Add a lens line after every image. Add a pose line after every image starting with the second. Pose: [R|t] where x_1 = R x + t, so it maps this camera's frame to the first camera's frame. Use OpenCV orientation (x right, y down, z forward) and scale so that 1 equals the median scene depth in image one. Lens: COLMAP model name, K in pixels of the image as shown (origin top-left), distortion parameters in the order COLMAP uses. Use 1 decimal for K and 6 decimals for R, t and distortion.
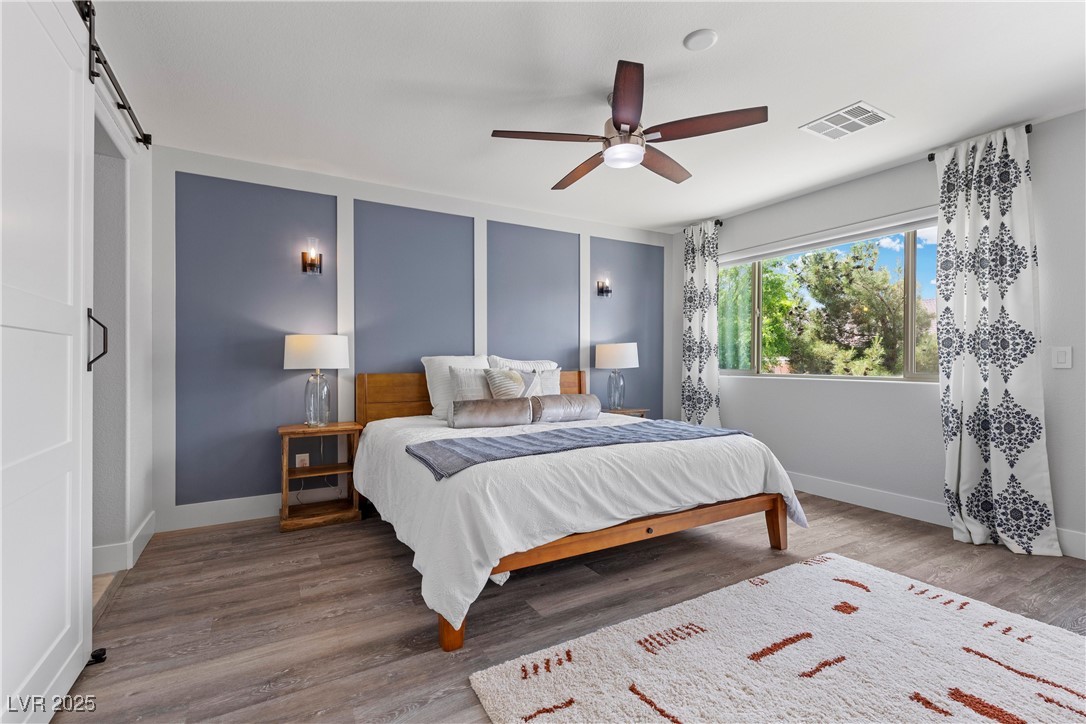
lens RADIAL K [[493.7, 0, 547.9], [0, 493.7, 361.9], [0, 0, 1]] dist [0.005049, 0.000053]
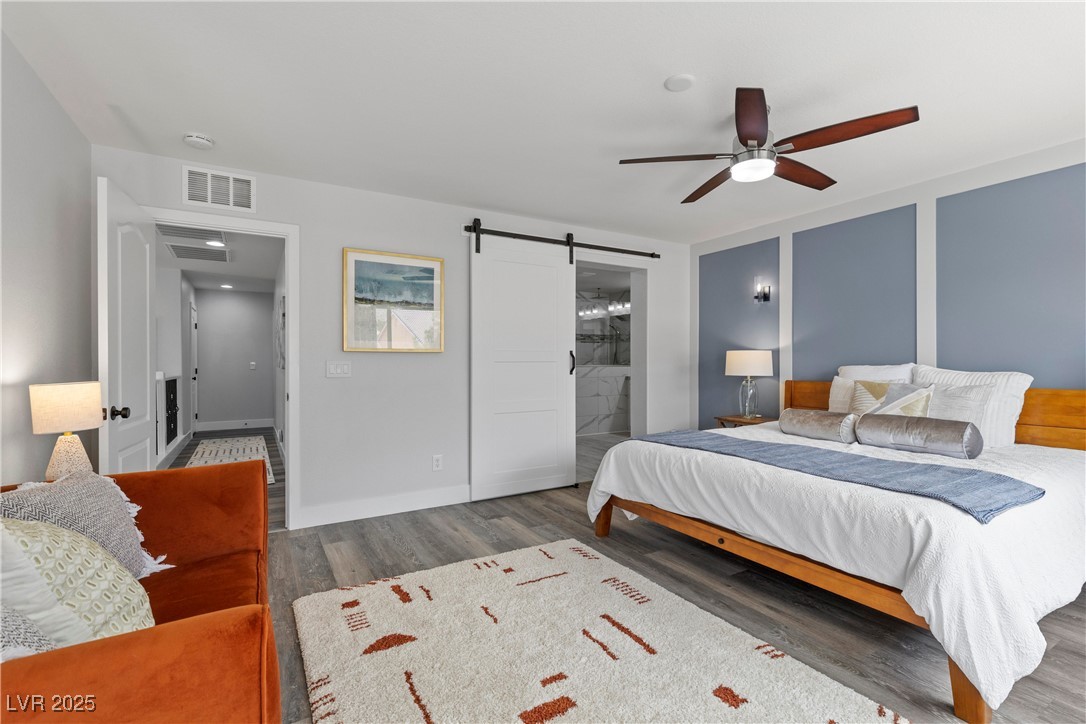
lens RADIAL K [[493.7, 0, 547.1], [0, 493.7, 363.8], [0, 0, 1]] dist [0.005049, 0.000053]
pose [[0.008228, 0.002805, -0.999962, 1.301807], [0.002741, 0.999992, 0.002827, -0.035468], [0.999962, -0.002764, 0.008220, 0.660393]]
